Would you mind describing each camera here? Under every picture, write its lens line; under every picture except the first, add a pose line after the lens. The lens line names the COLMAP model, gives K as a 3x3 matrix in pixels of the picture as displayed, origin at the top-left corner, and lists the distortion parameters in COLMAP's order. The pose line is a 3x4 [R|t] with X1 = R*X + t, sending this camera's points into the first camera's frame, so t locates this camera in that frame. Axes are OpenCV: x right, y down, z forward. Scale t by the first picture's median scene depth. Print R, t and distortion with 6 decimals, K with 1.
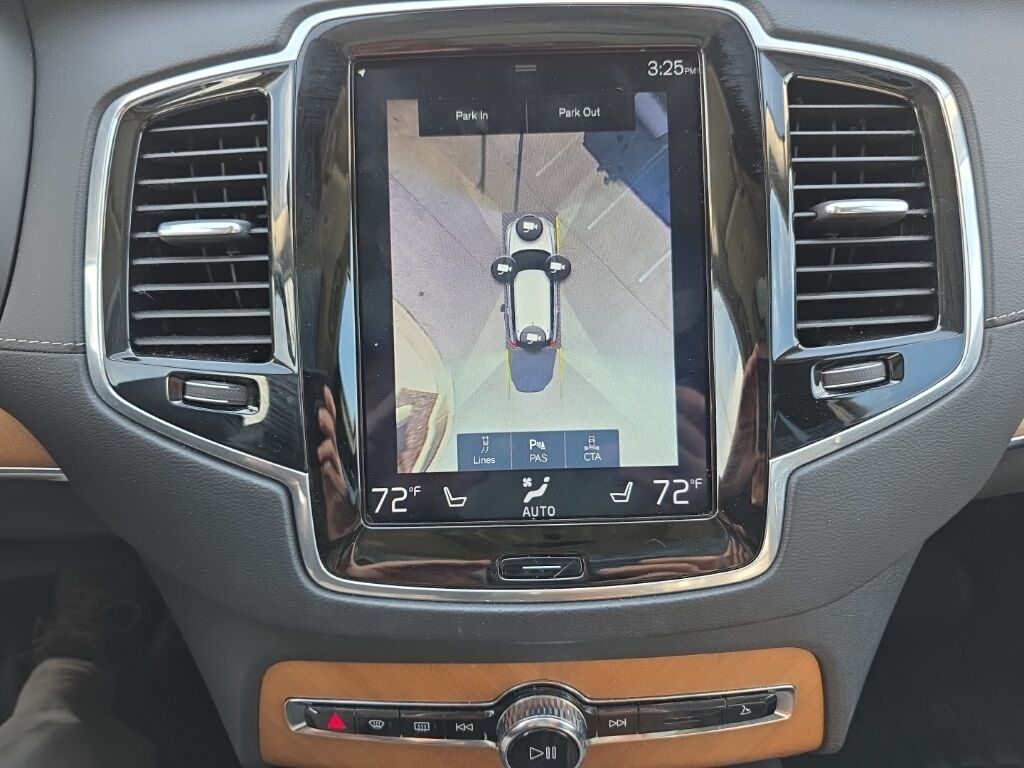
lens RADIAL K [[687.7, 0, 517.5], [0, 687.7, 379.3], [0, 0, 1]] dist [0.031144, -0.025653]
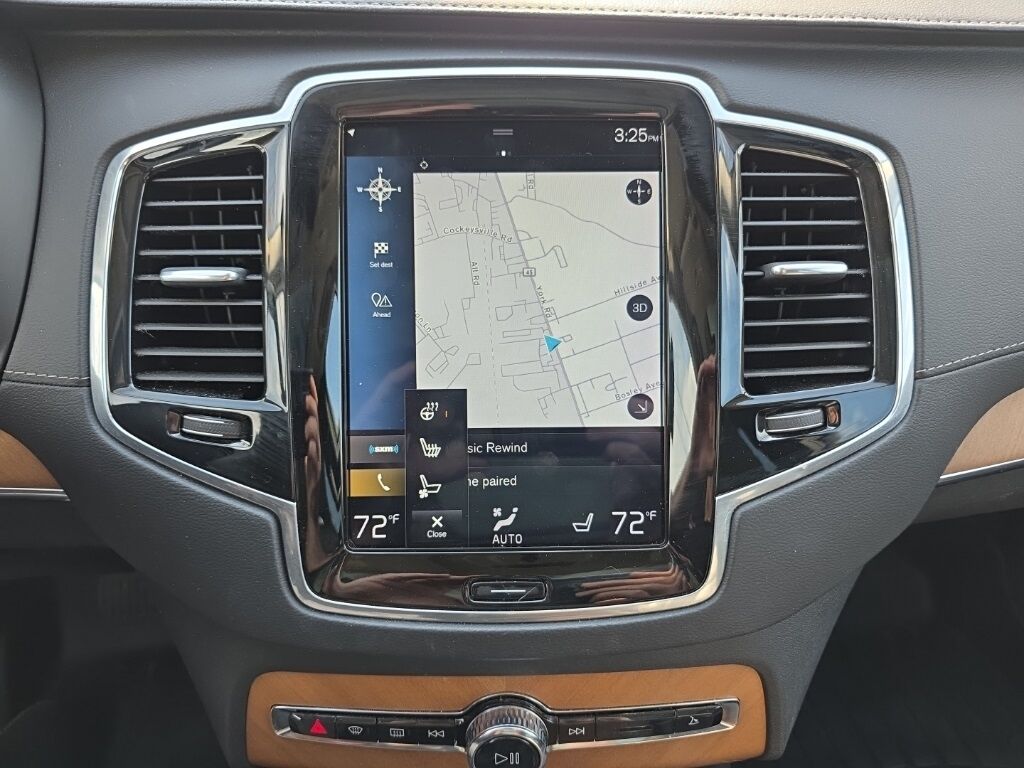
lens RADIAL K [[687.7, 0, 514.6], [0, 687.7, 386.0], [0, 0, 1]] dist [0.031144, -0.025653]
pose [[0.999693, 0.018382, 0.016631, 0.019835], [-0.018572, 0.999763, 0.011336, -0.063578], [-0.016419, -0.011641, 0.999797, -0.090608]]
